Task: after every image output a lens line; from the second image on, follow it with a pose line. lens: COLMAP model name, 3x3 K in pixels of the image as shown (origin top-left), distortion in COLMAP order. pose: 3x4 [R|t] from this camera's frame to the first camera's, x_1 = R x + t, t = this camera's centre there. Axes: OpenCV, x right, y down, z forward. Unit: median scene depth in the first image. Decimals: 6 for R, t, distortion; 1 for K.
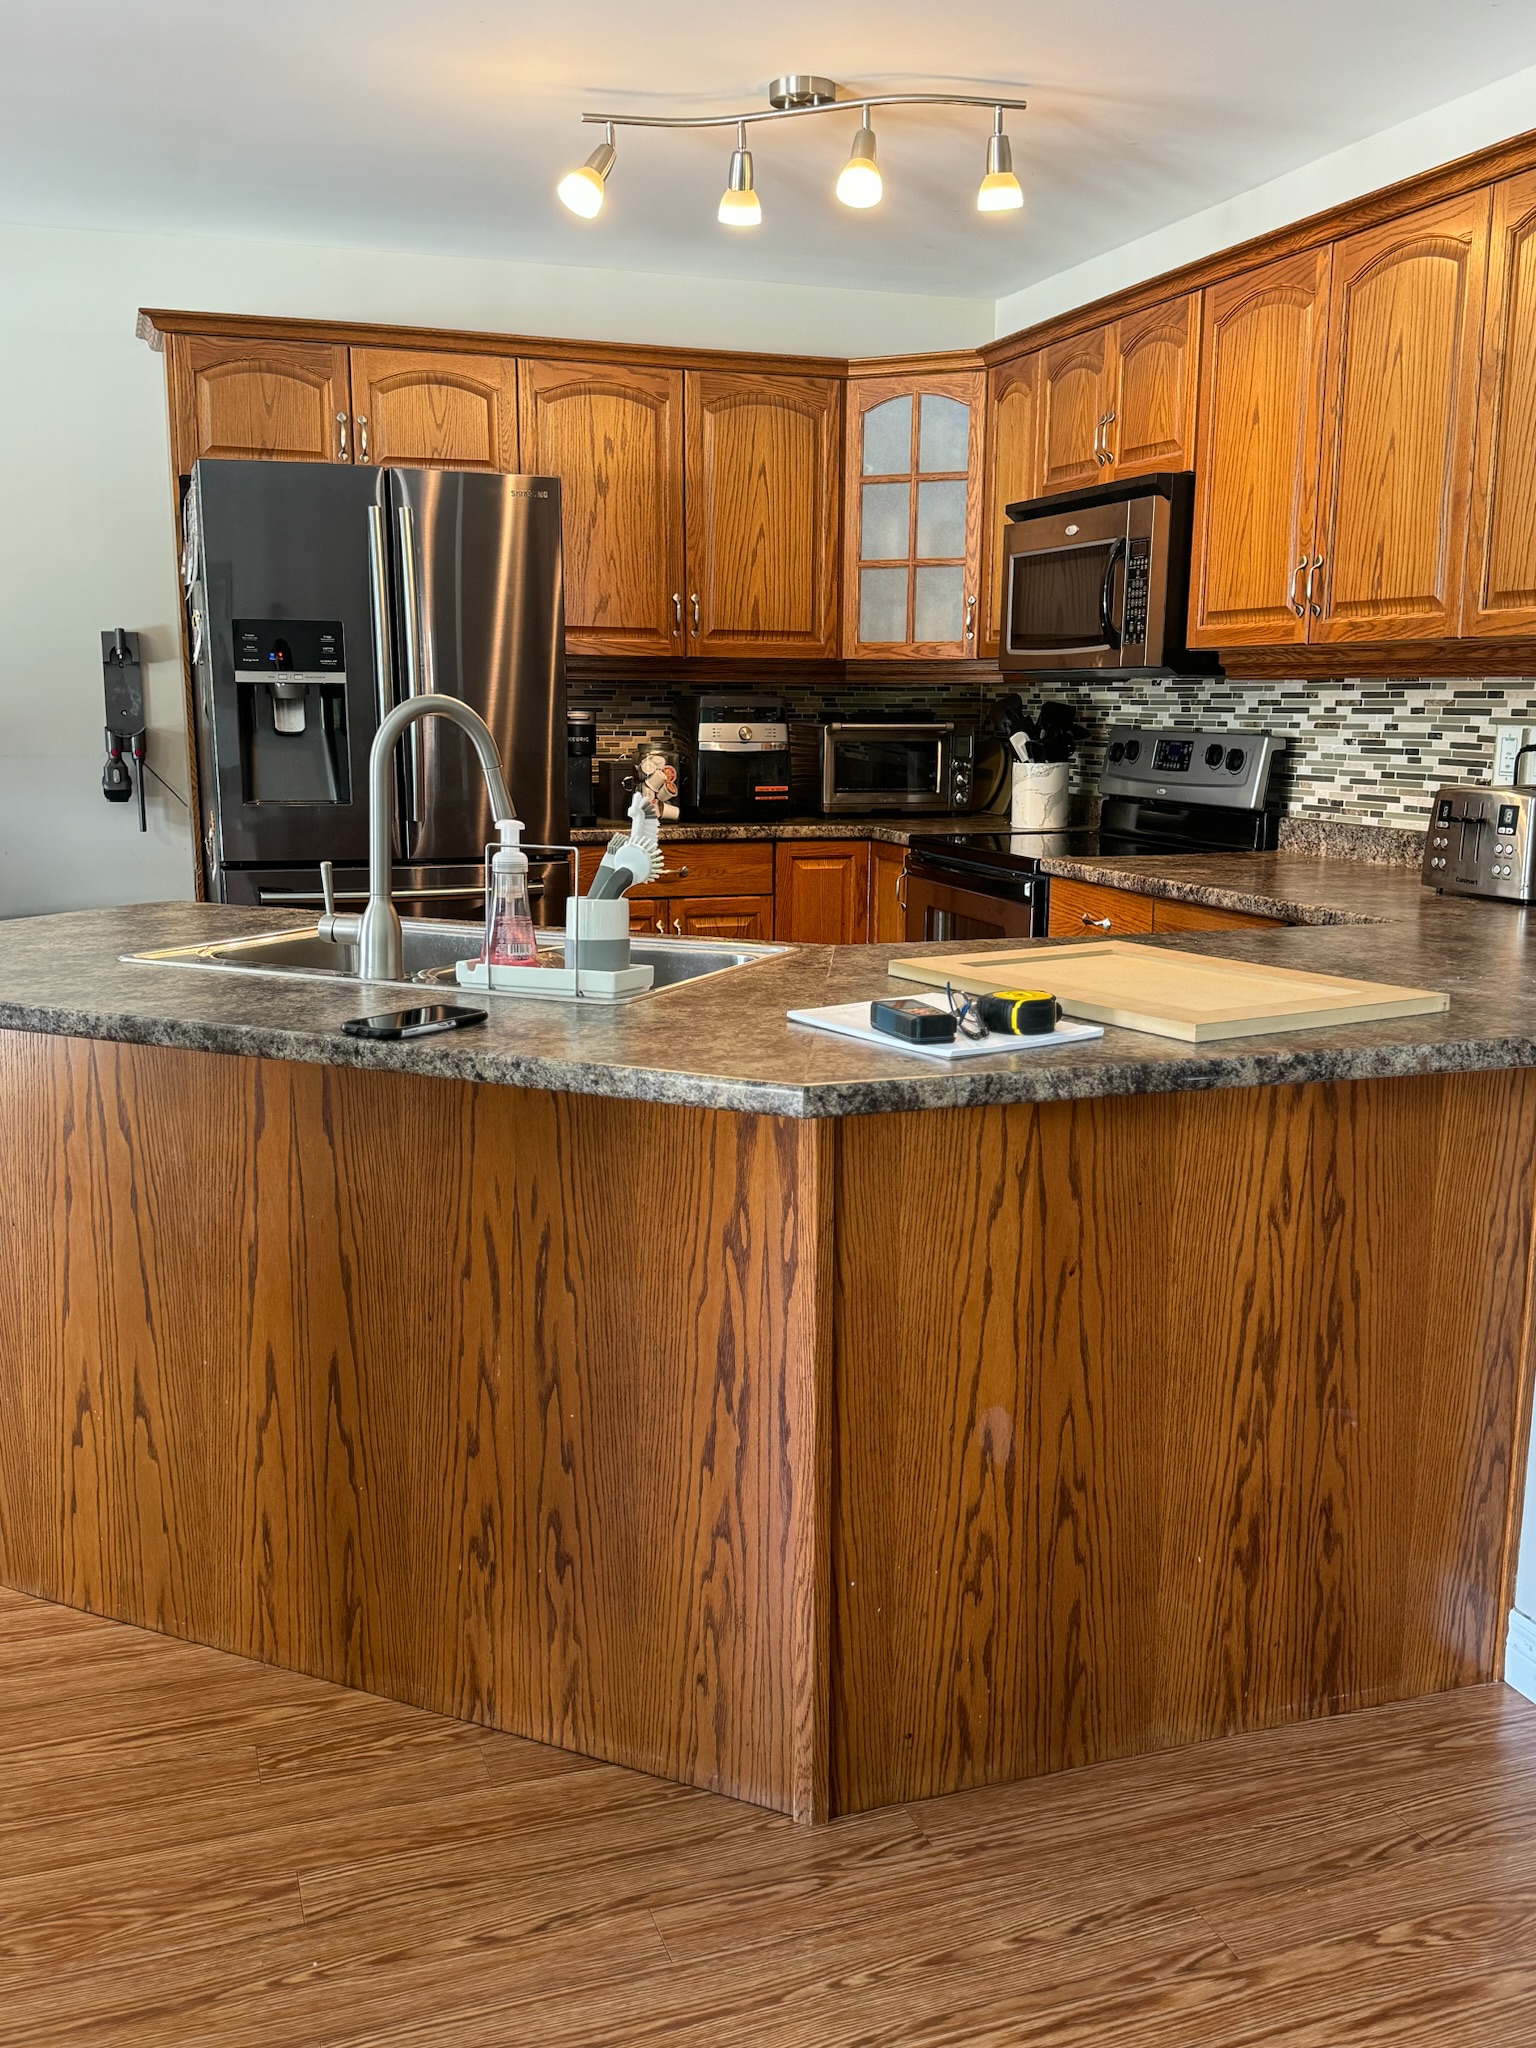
lens RADIAL K [[1828.8, 0, 714.8], [0, 1828.8, 1027.7], [0, 0, 1]] dist [0.209171, -0.436191]
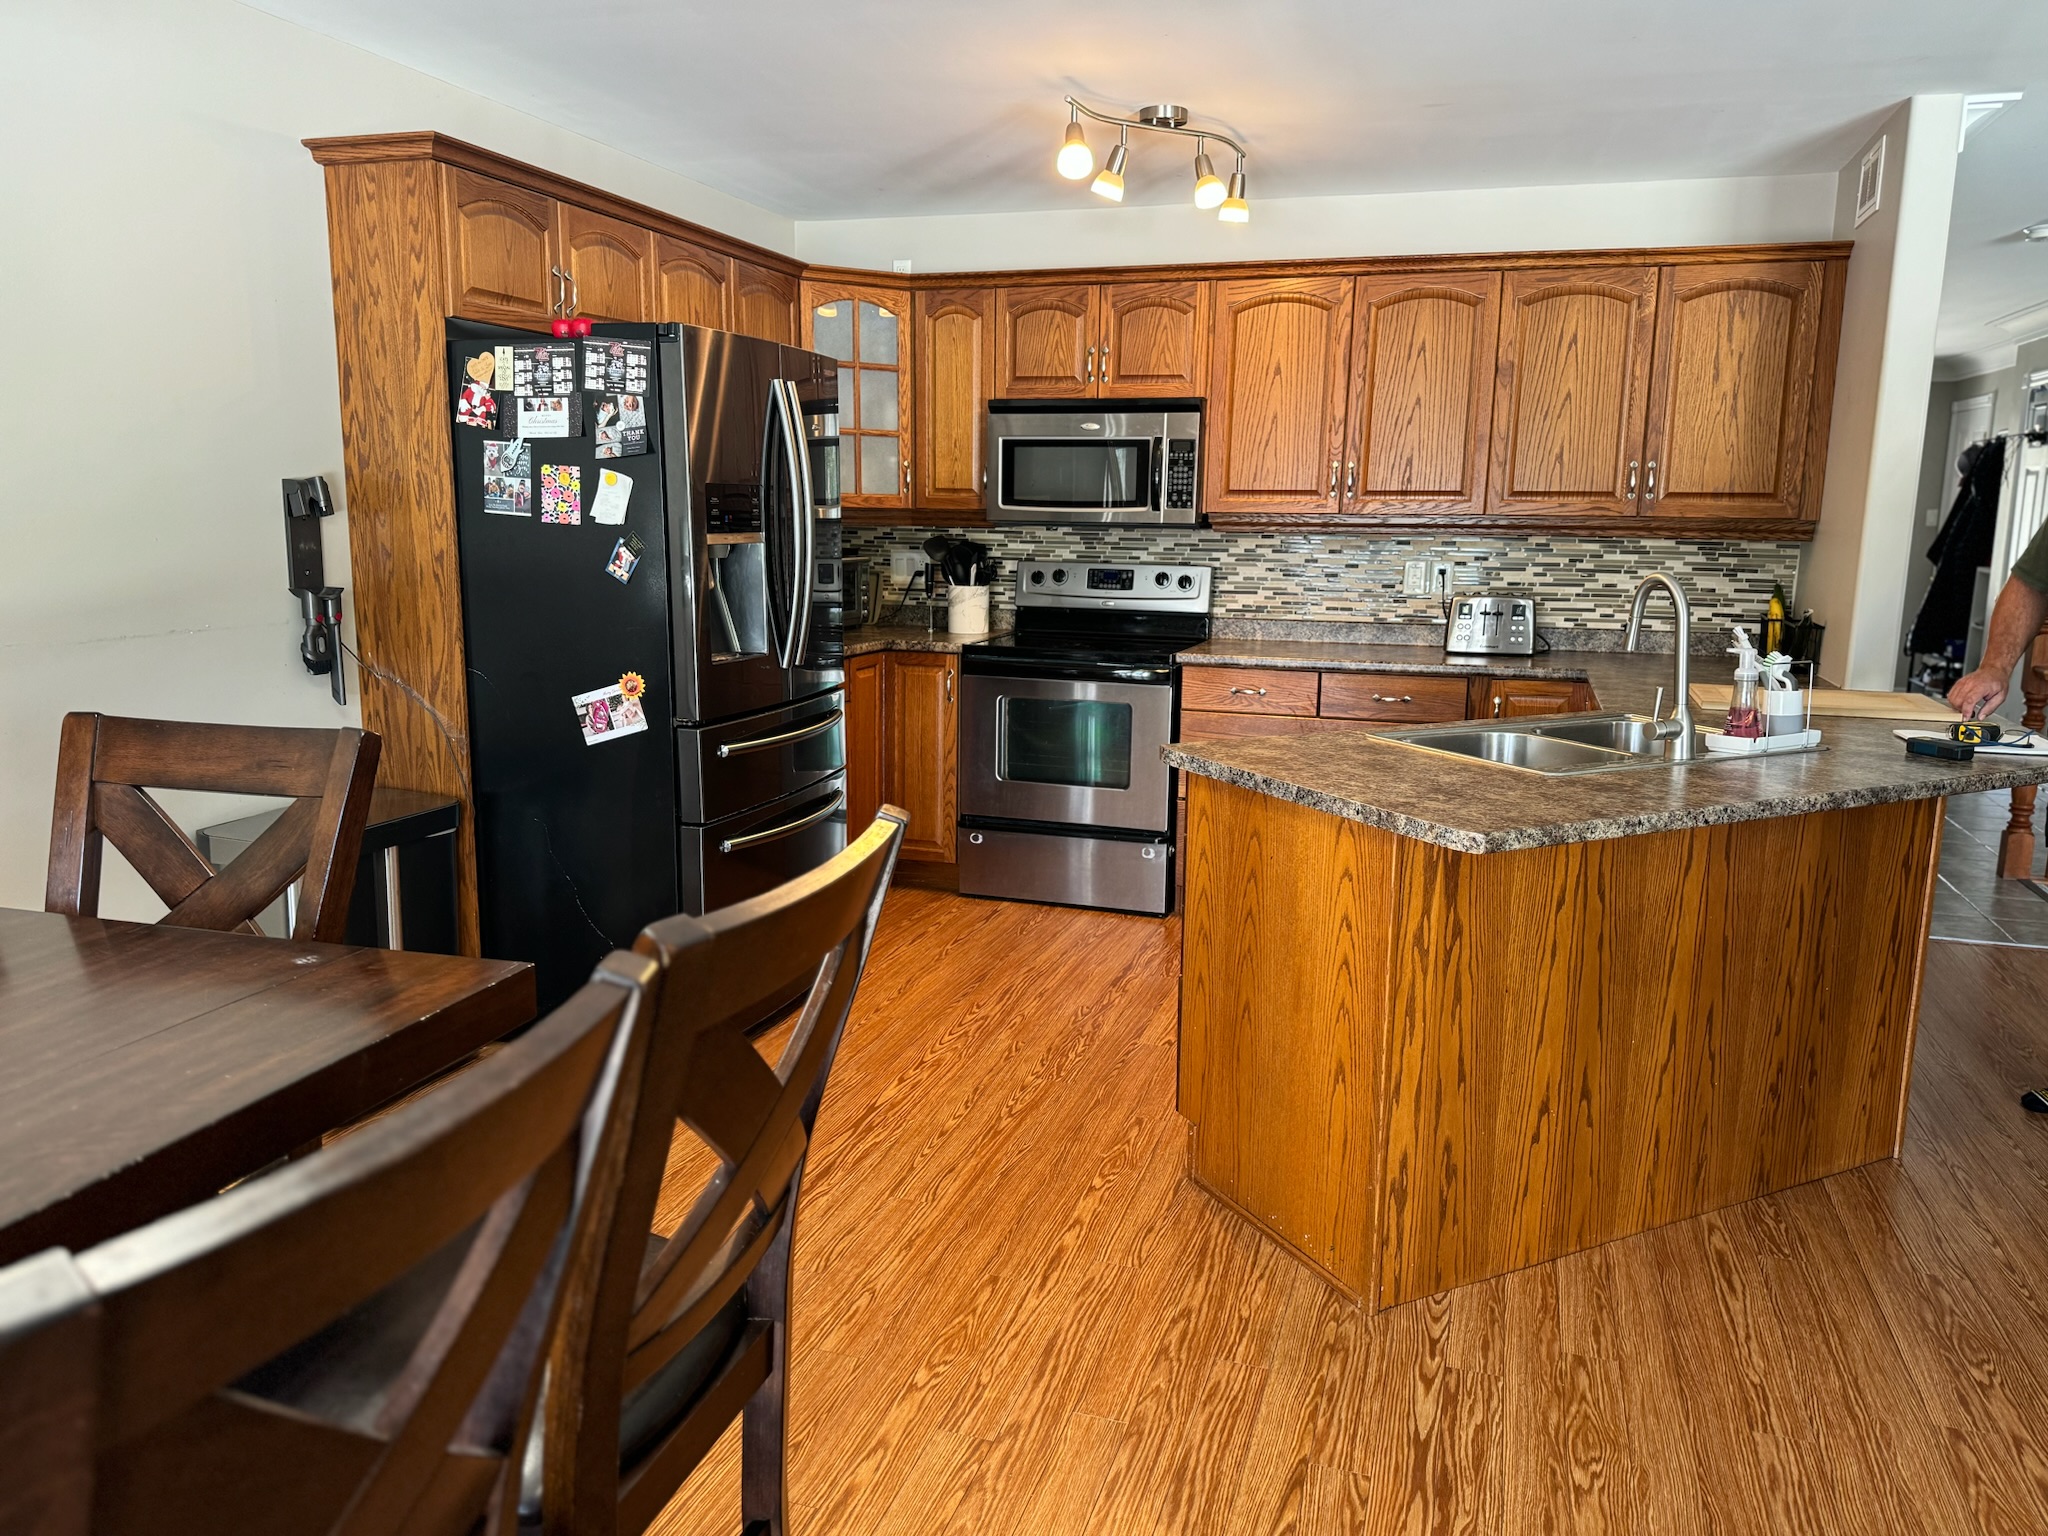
lens RADIAL K [[1482.3, 0, 1025.0], [0, 1482.3, 783.7], [0, 0, 1]] dist [0.045611, -0.004053]
pose [[0.582129, -0.148538, 0.799414, -0.846901], [0.136439, 0.987076, 0.084053, -0.104698], [-0.801567, 0.060142, 0.594872, 0.397761]]
